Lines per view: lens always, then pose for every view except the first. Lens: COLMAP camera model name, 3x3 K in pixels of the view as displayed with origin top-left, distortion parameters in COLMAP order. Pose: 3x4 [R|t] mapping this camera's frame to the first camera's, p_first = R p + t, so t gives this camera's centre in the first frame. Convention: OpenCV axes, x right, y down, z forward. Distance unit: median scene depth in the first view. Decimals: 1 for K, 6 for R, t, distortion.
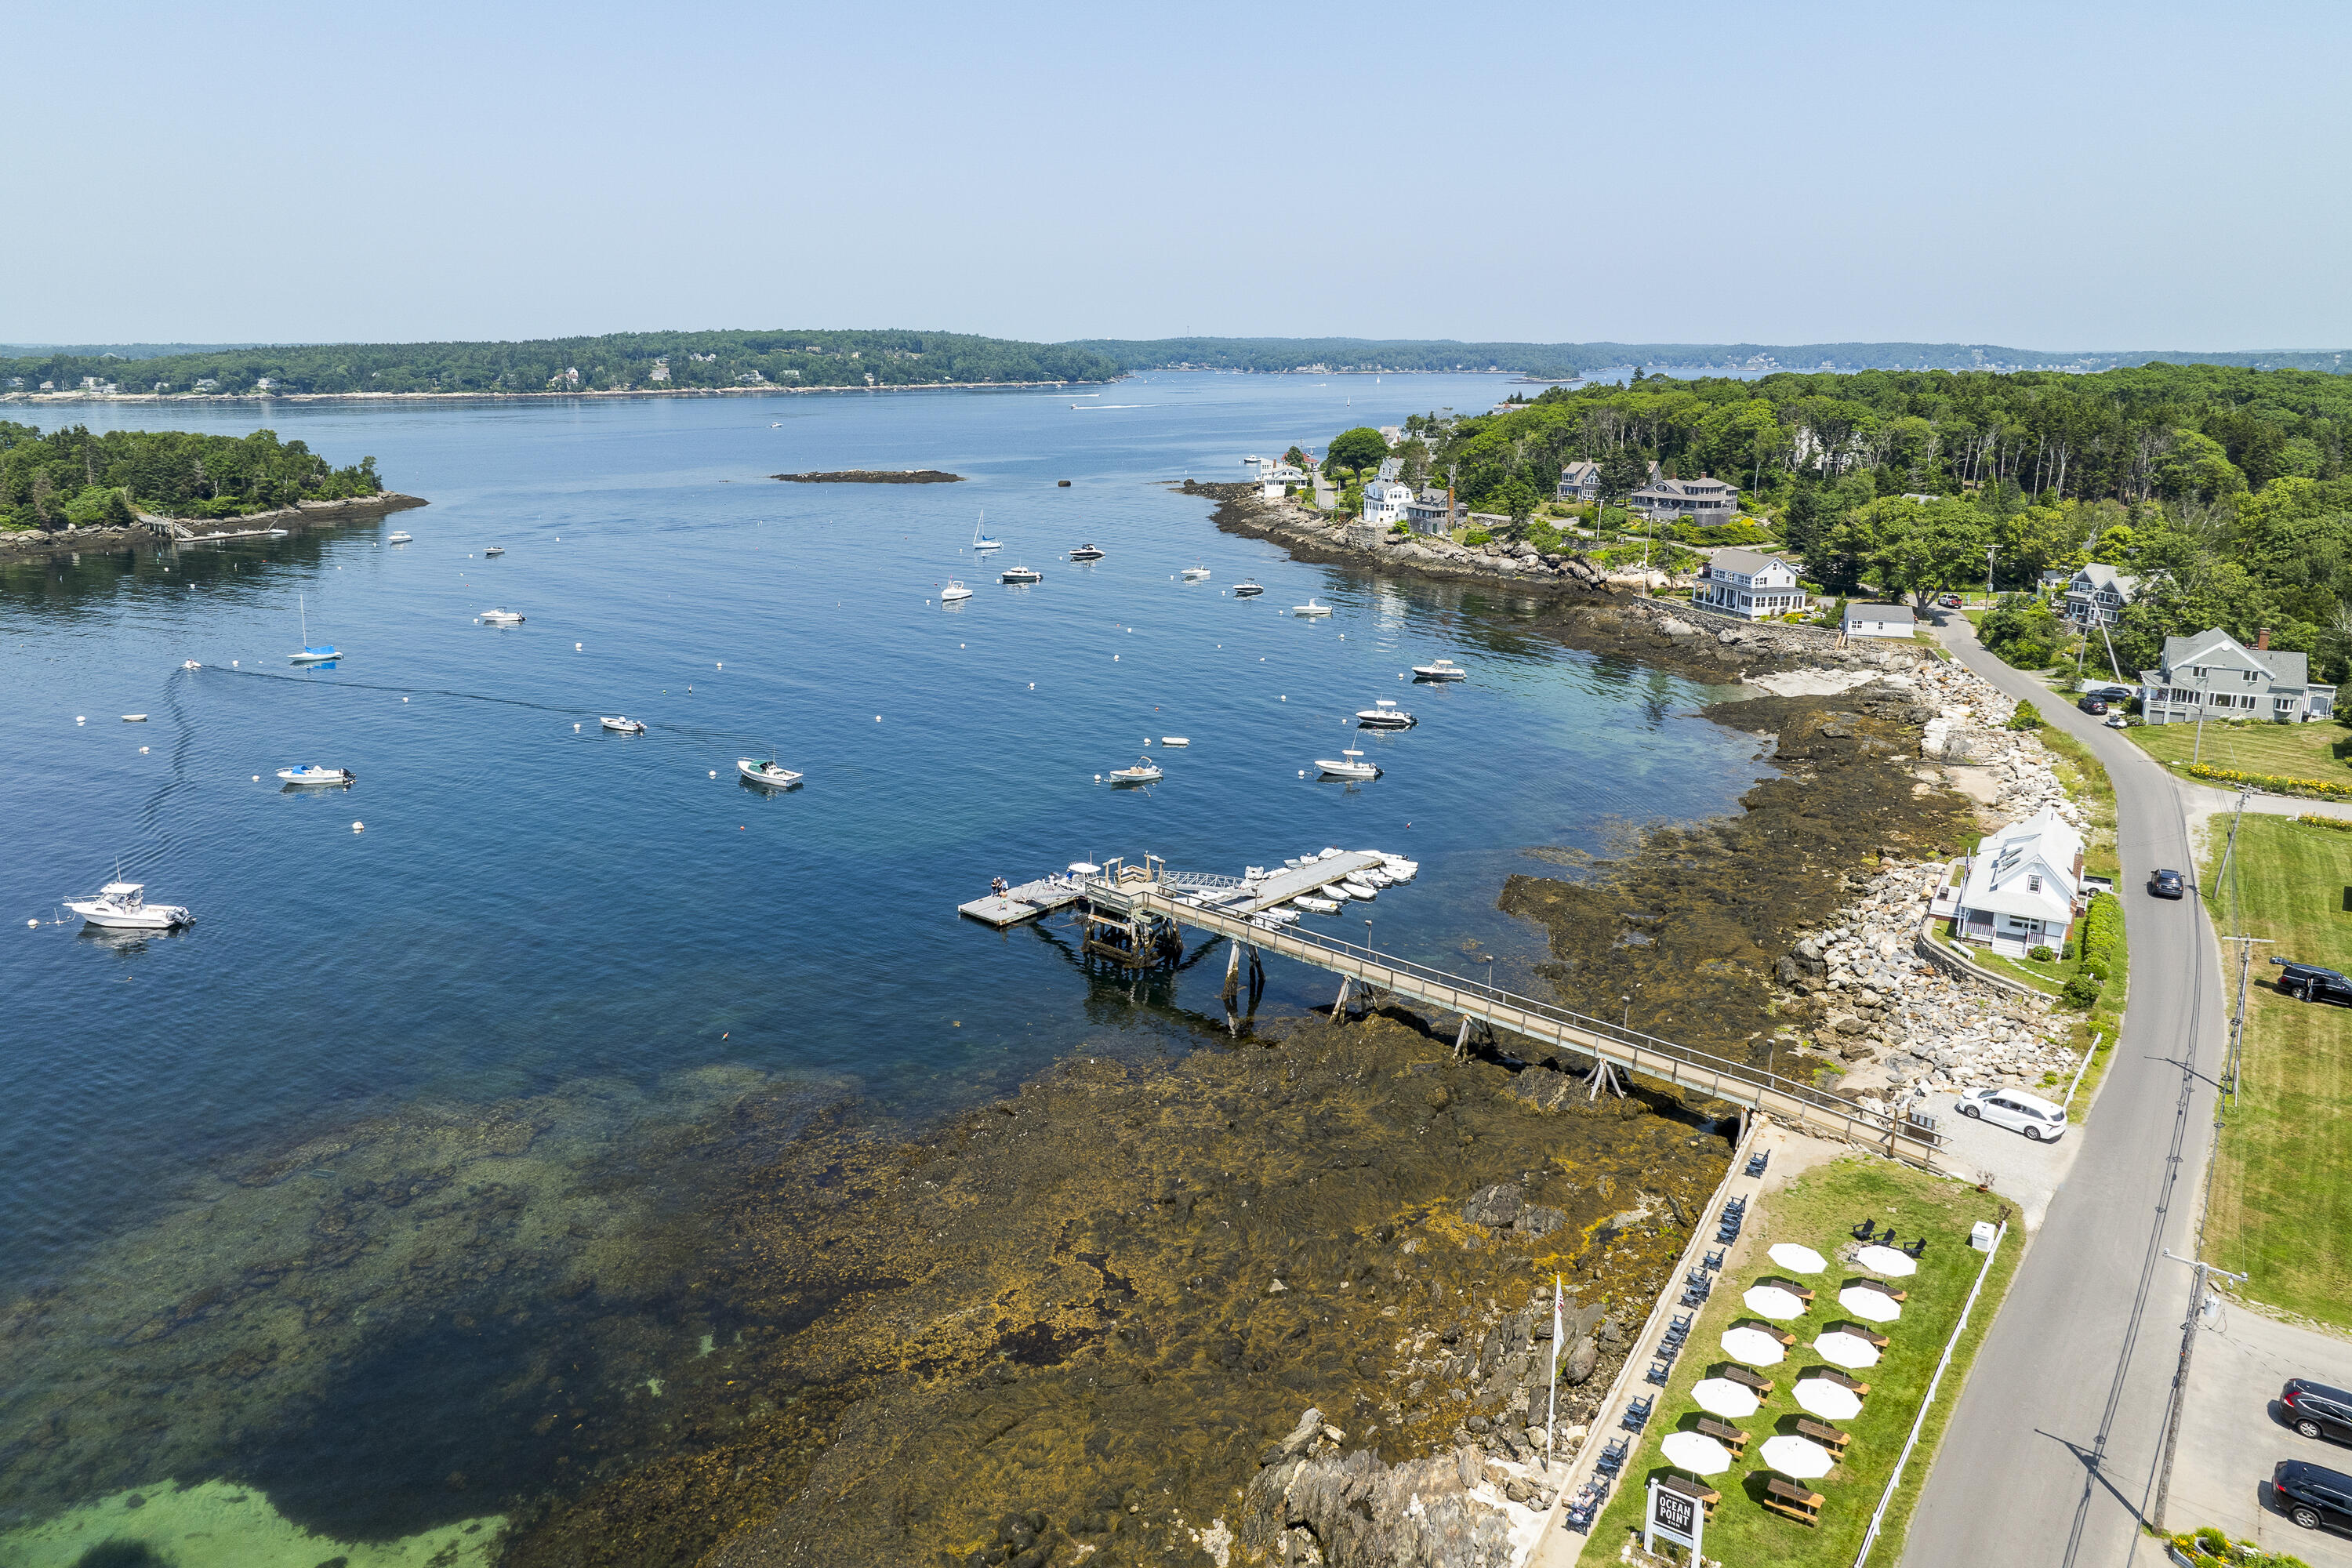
lens RADIAL K [[1647.0, 0, 1176.0], [0, 1647.0, 784.0], [0, 0, 1]] dist [-0.010028, -0.003540]
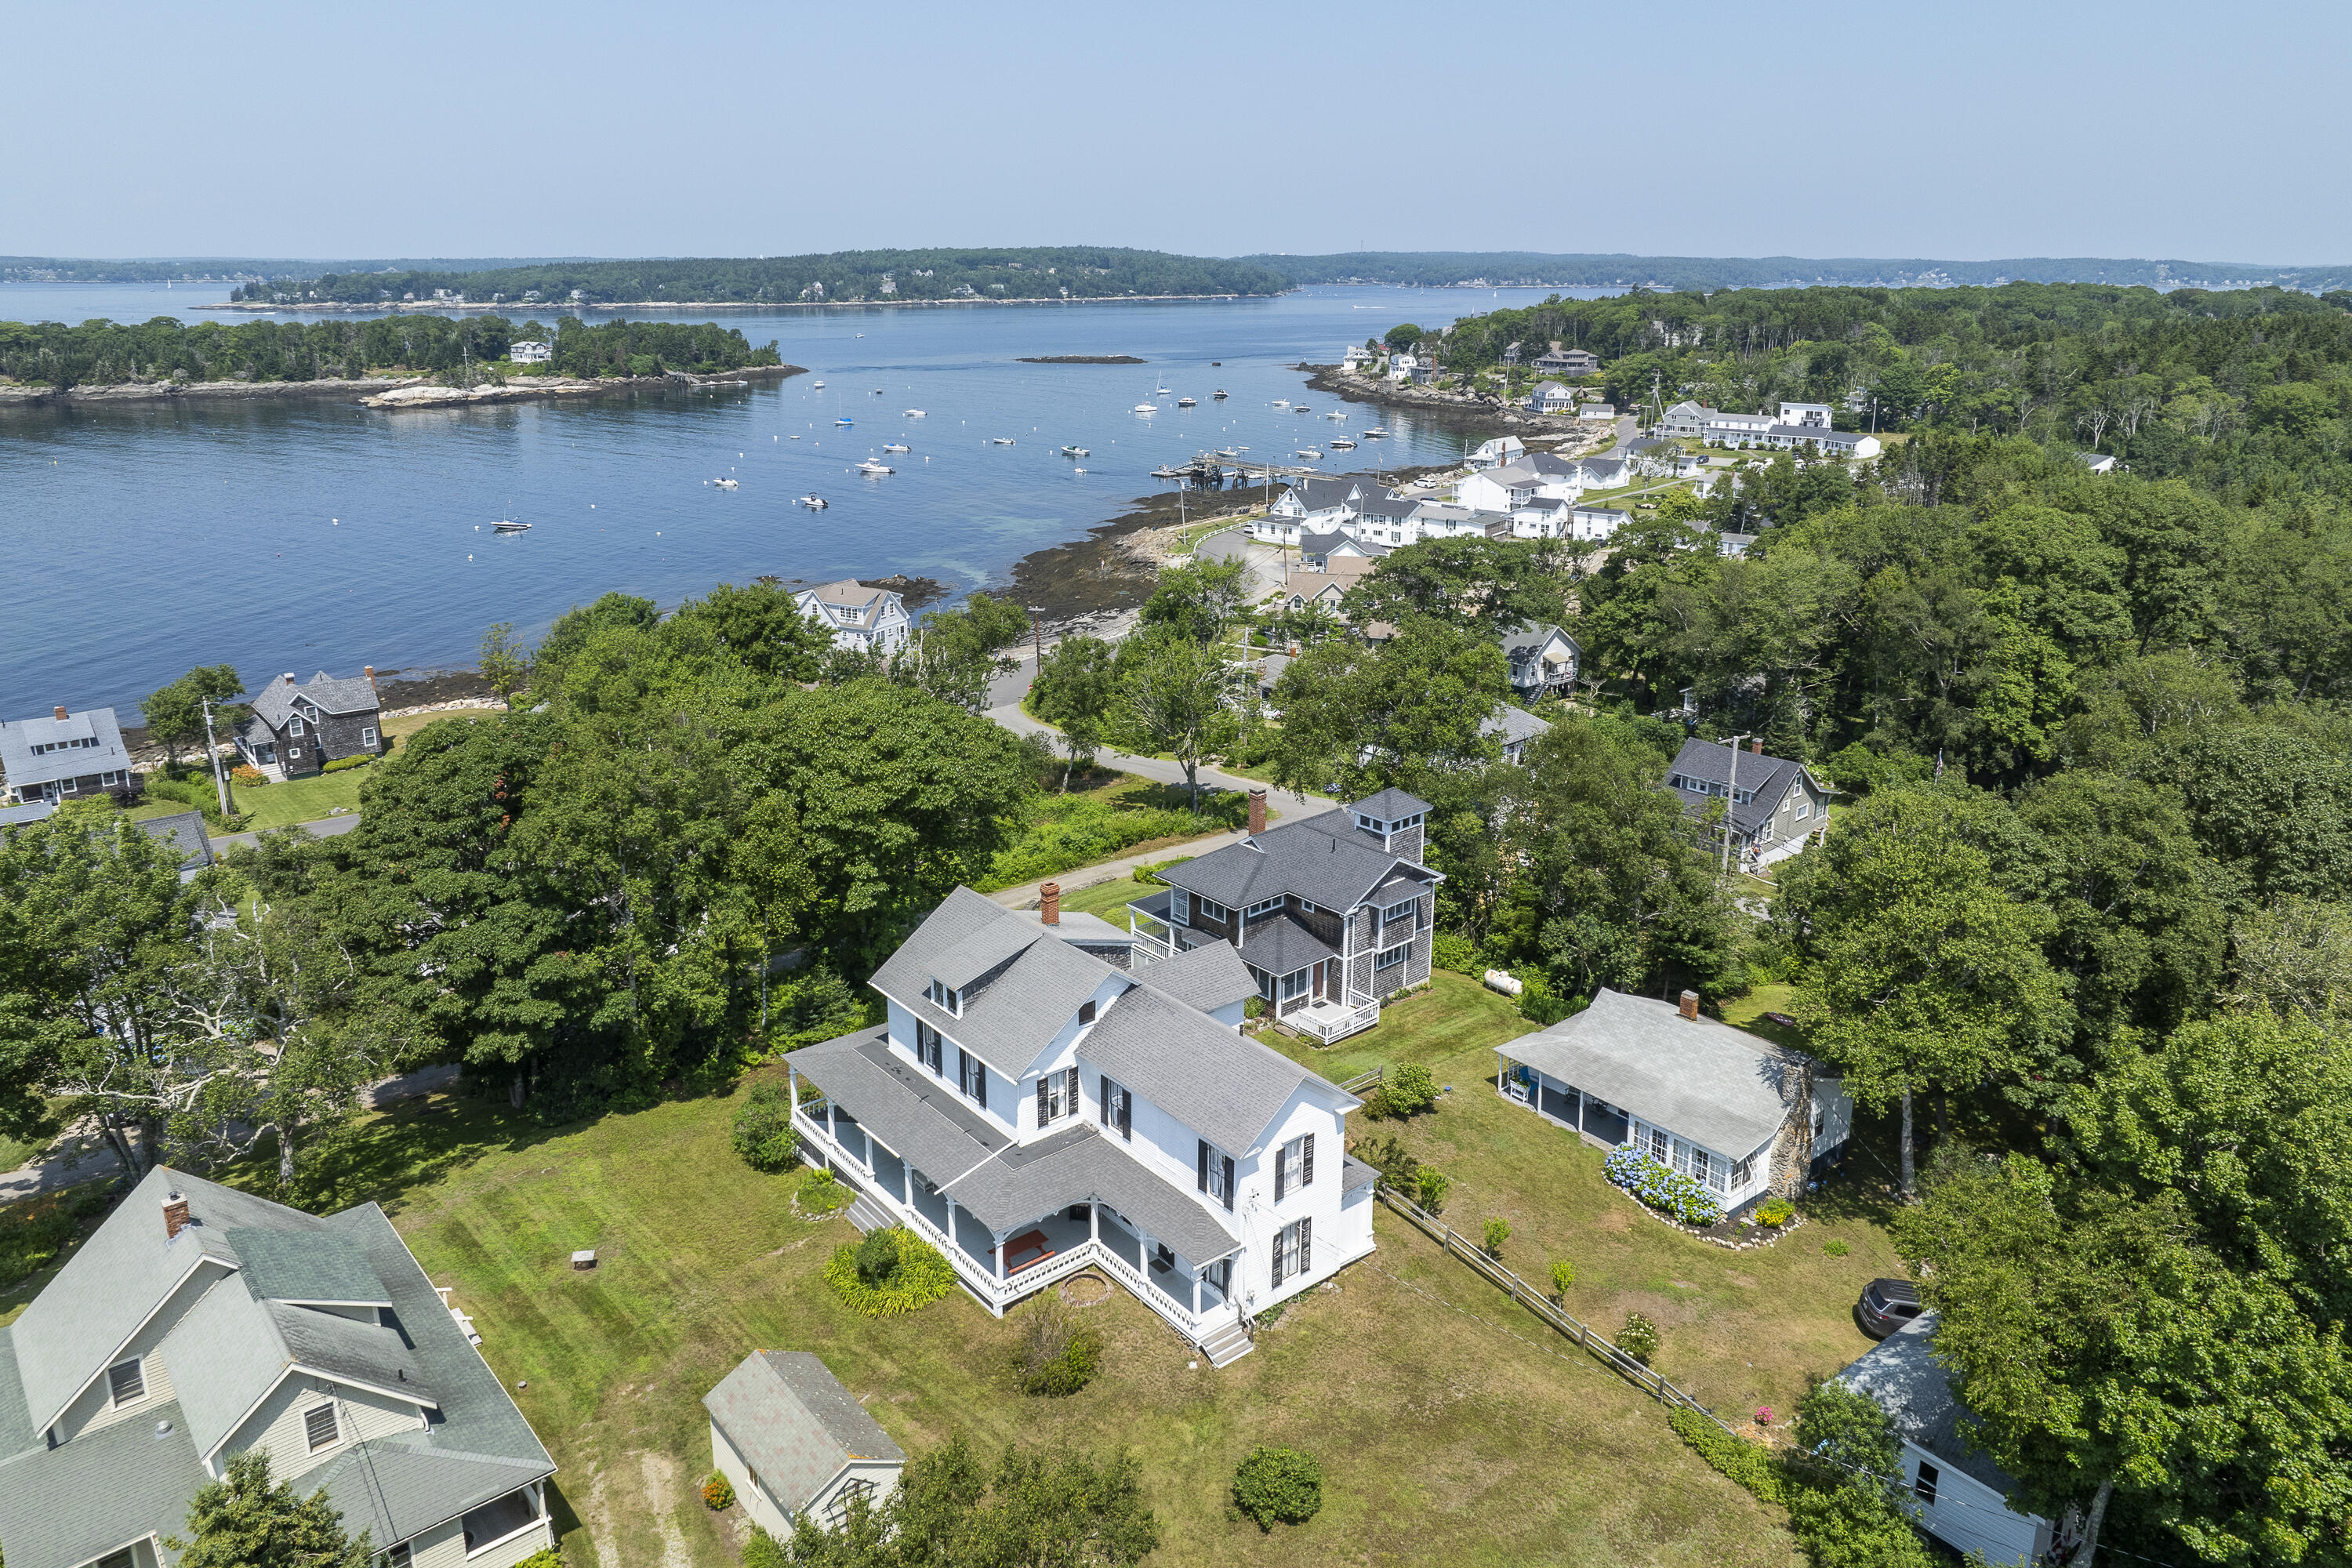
lens RADIAL K [[1647.0, 0, 1176.0], [0, 1647.0, 784.0], [0, 0, 1]] dist [-0.010028, -0.003540]
pose [[0.994467, 0.031426, -0.100234, 0.021451], [-0.026509, 0.998397, 0.050016, 0.046058], [0.101645, -0.047082, 0.993706, -0.185340]]
